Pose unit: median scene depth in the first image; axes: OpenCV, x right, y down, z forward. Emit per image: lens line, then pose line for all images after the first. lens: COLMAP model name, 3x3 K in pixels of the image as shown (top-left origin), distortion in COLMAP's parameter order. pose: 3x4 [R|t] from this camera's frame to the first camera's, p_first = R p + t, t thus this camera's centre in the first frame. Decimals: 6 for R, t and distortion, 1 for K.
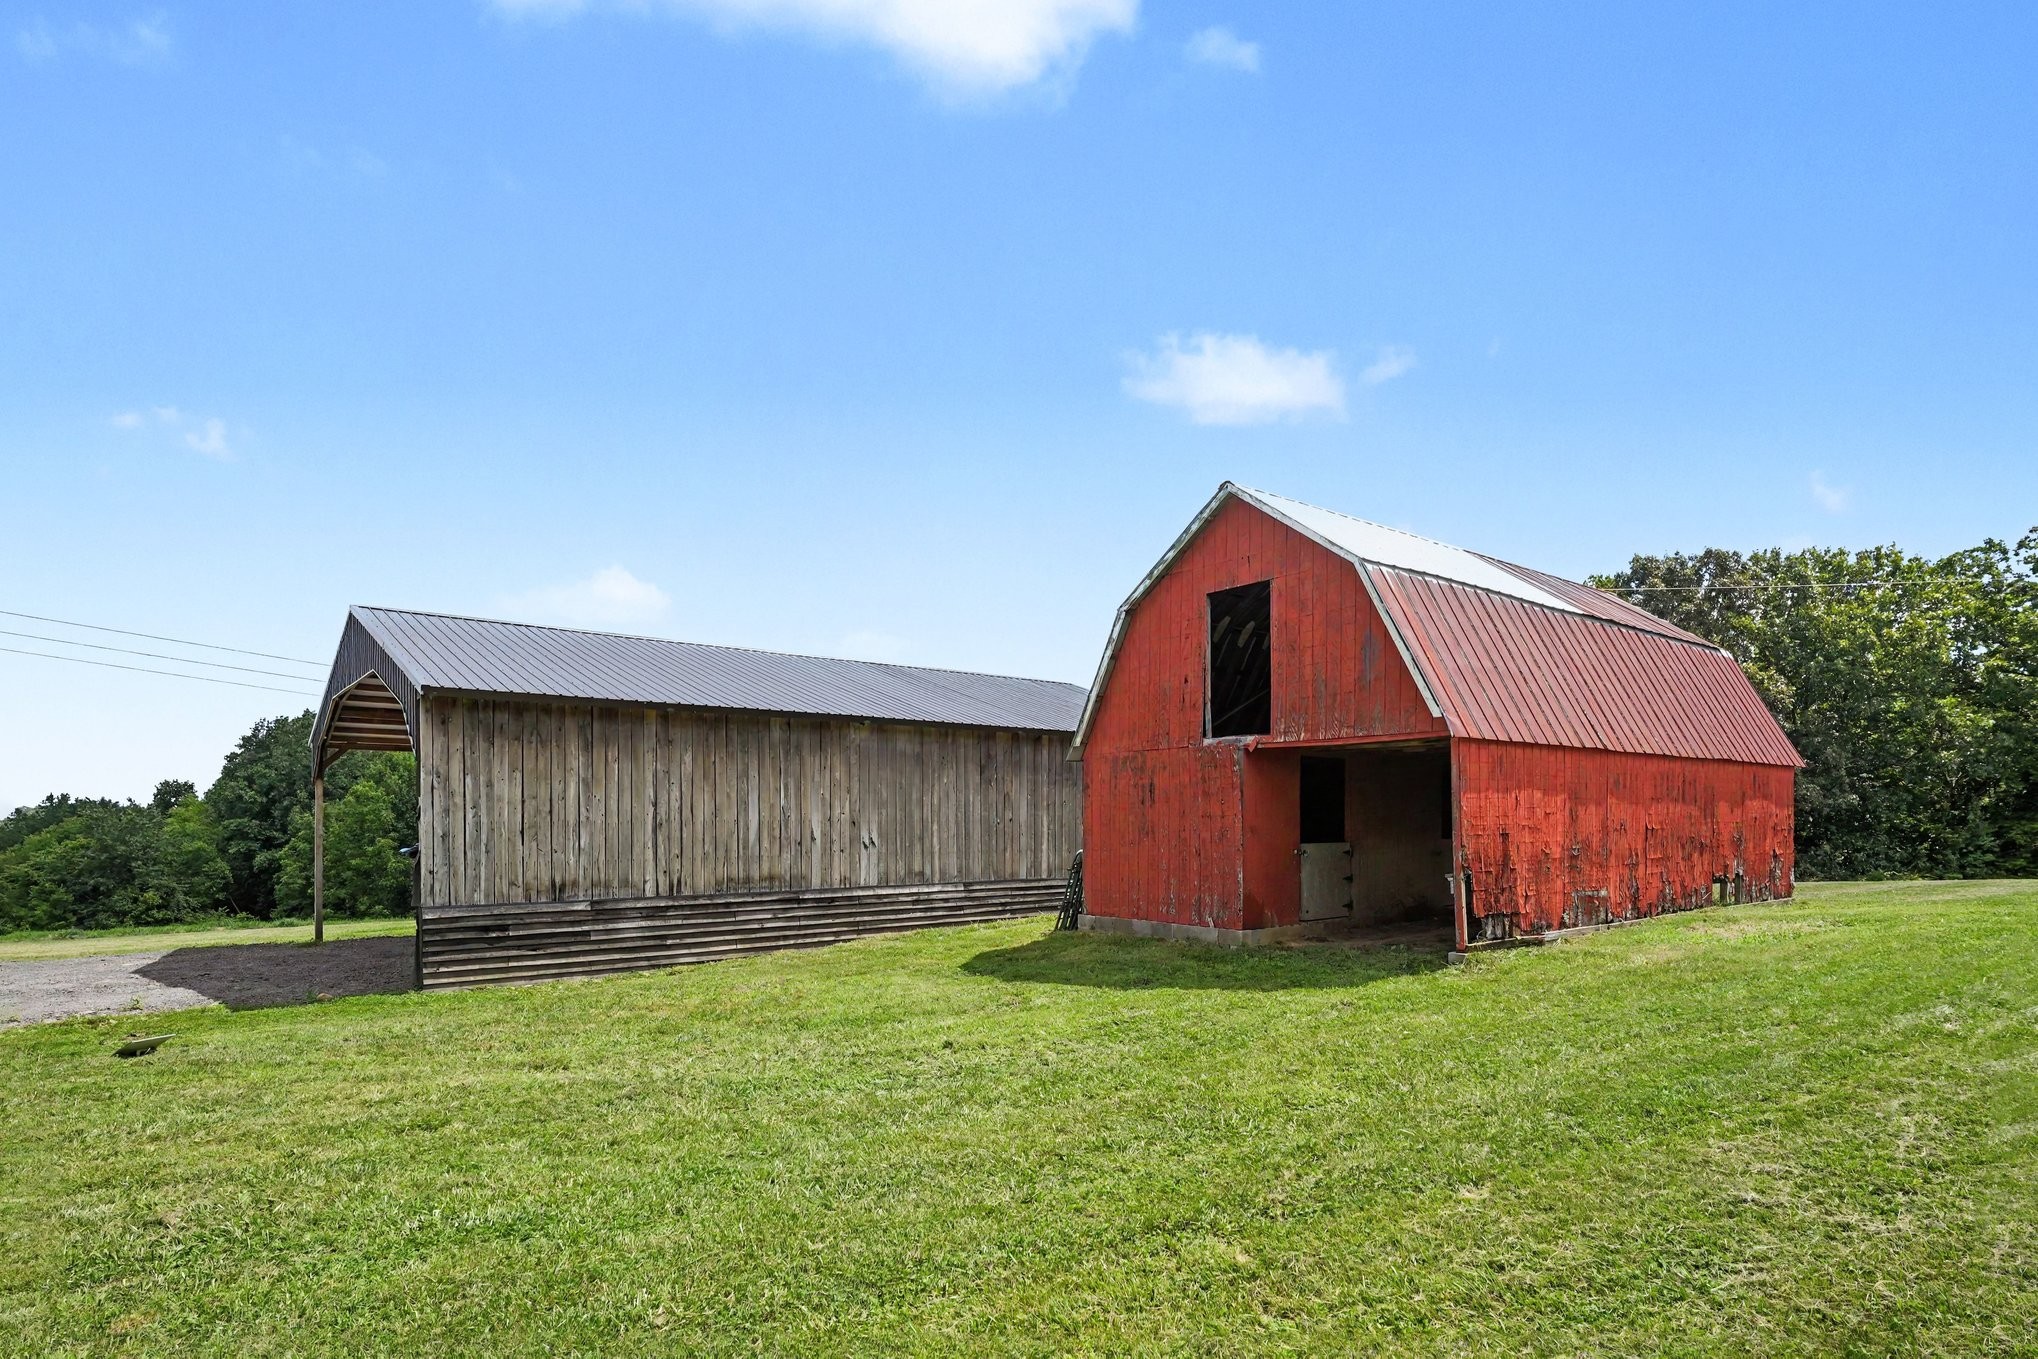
lens RADIAL K [[1103.5, 0, 971.9], [0, 1103.5, 824.1], [0, 0, 1]] dist [0.000608, -0.000095]
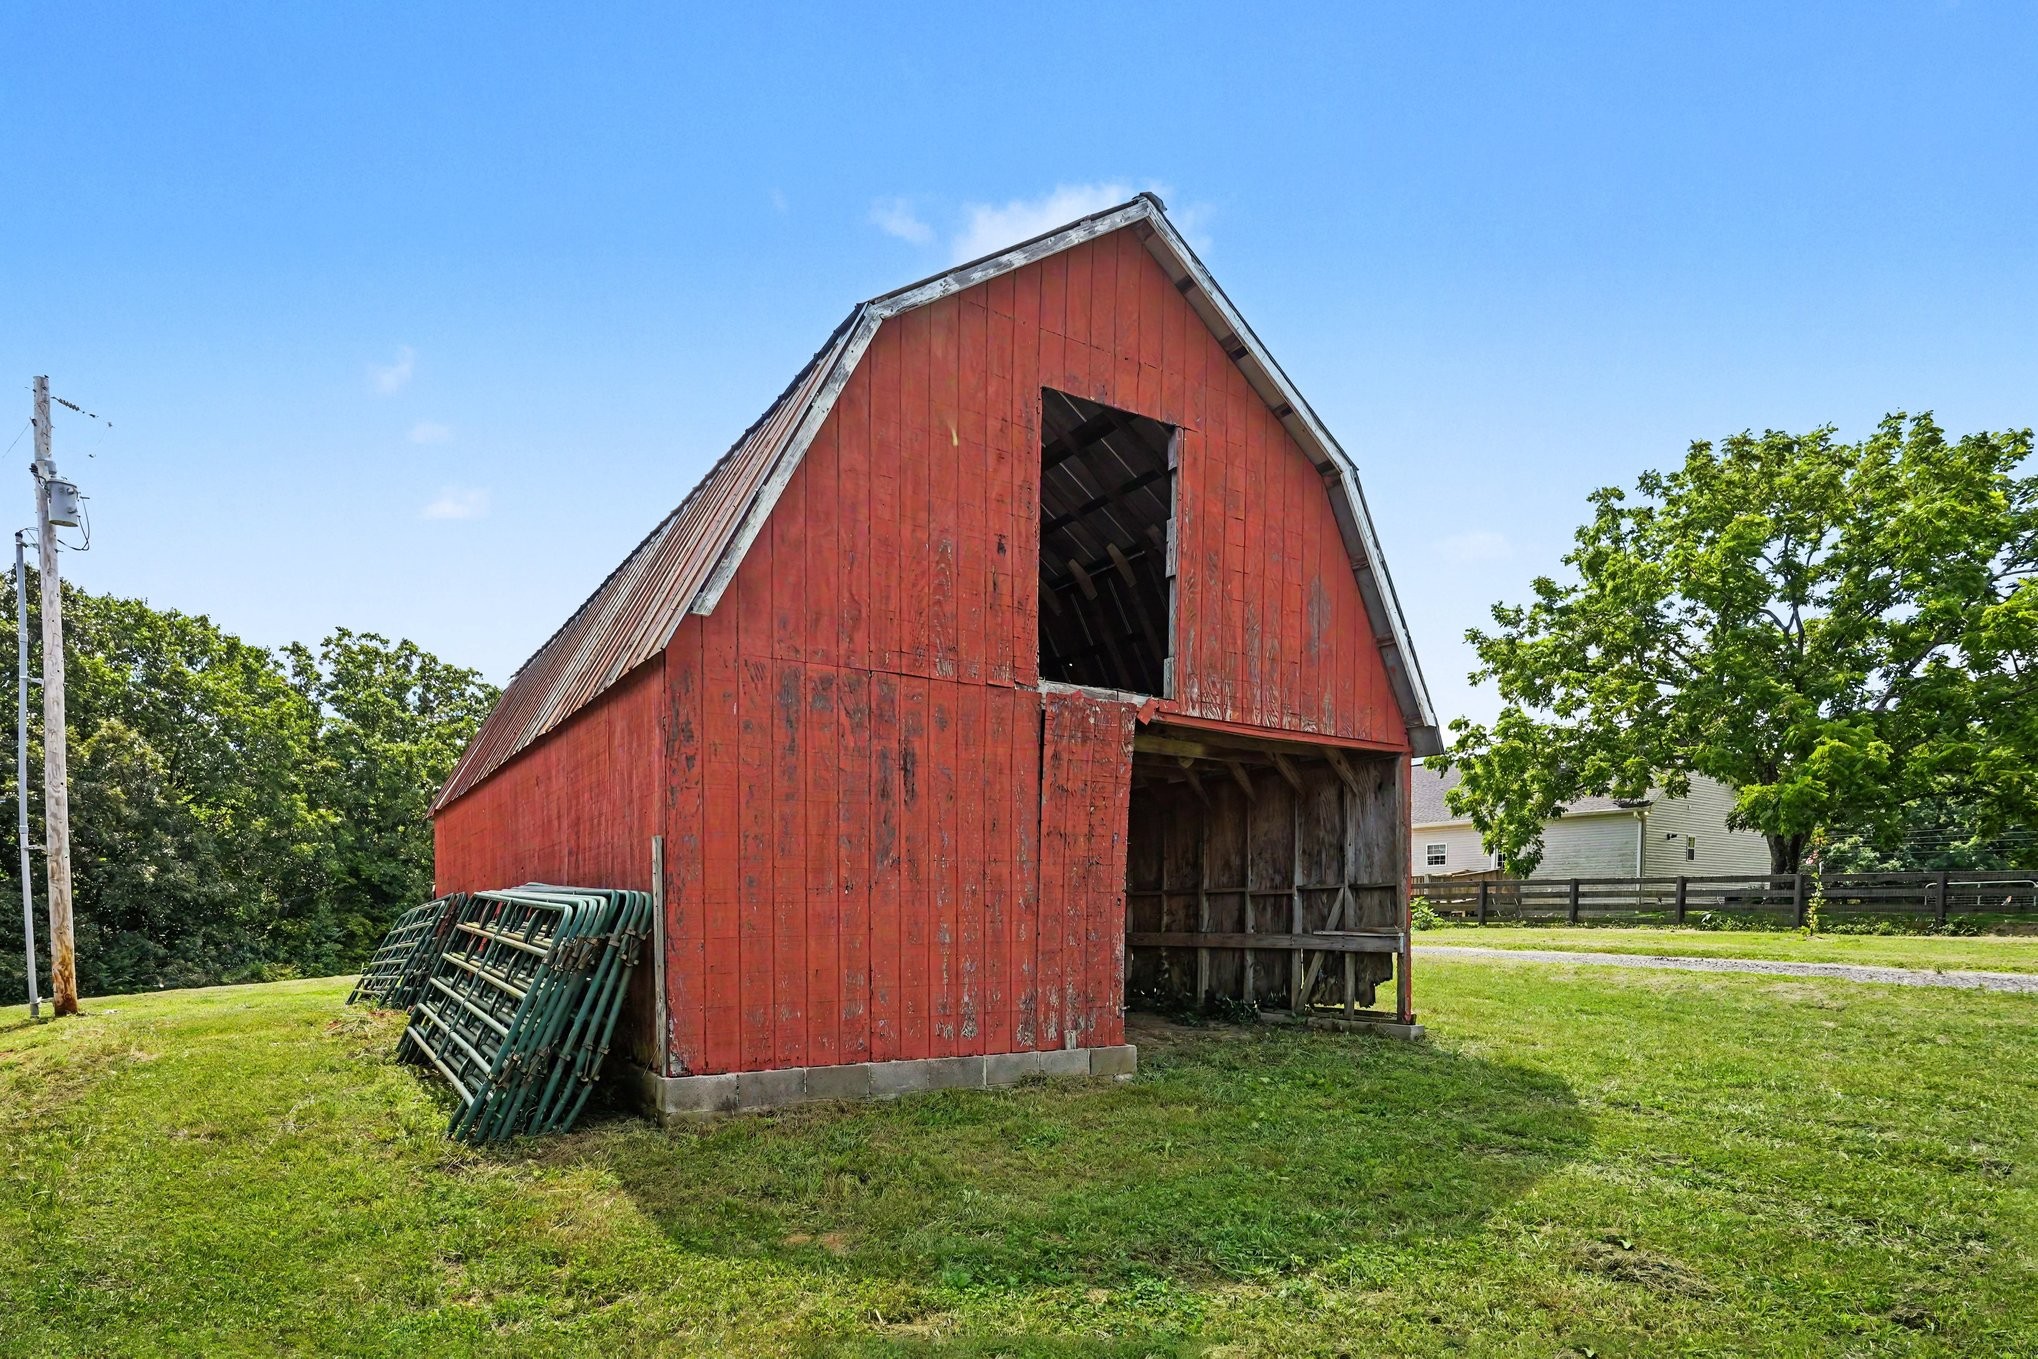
lens RADIAL K [[1083.9, 0, 1065.4], [0, 1083.9, 950.9], [0, 0, 1]] dist [0.000201, -0.000218]
pose [[0.064495, -0.024604, 0.997615, -0.285734], [0.000159, 0.999696, 0.024645, 0.034319], [-0.997918, -0.001430, 0.064479, 0.958374]]
